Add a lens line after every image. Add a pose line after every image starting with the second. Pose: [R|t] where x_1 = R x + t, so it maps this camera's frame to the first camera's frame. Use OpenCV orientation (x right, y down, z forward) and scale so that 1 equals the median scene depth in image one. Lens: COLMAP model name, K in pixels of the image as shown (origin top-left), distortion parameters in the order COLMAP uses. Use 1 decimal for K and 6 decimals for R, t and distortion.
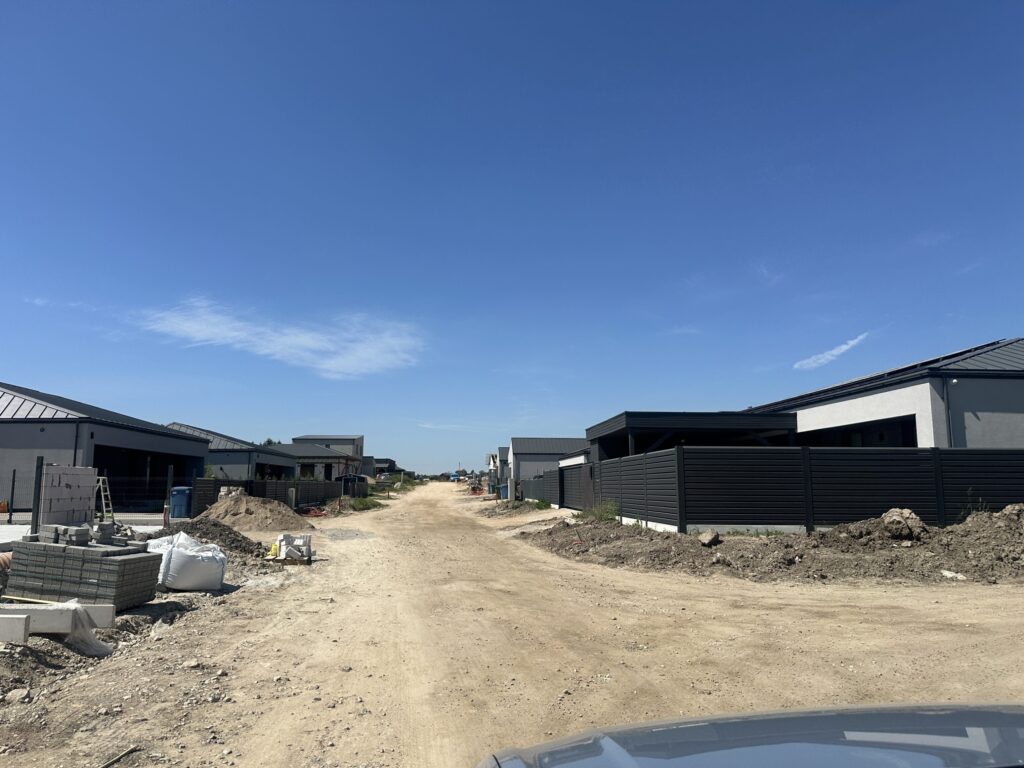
lens RADIAL K [[633.2, 0, 512.0], [0, 633.2, 384.0], [0, 0, 1]] dist [-0.002153, -0.034972]
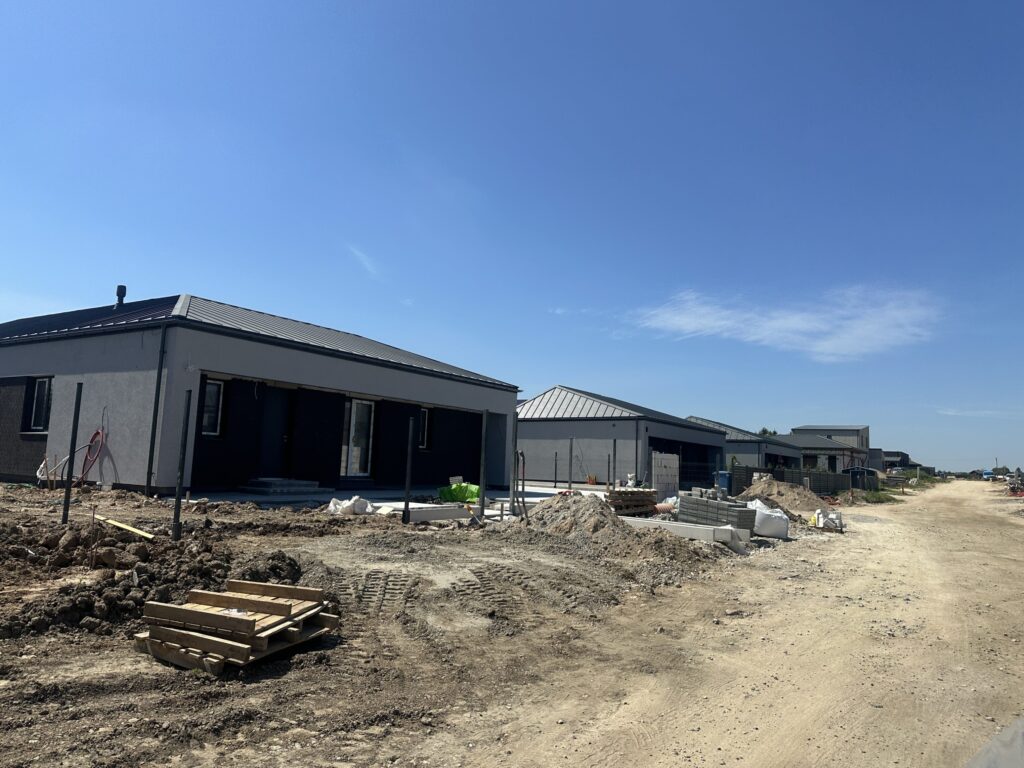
lens RADIAL K [[663.5, 0, 512.0], [0, 663.5, 384.0], [0, 0, 1]] dist [-0.052902, -0.001191]
pose [[0.747191, -0.039750, -0.663419, 0.017565], [0.052992, 0.998595, -0.000149, -0.013544], [0.662493, -0.035045, 0.748248, -0.104172]]
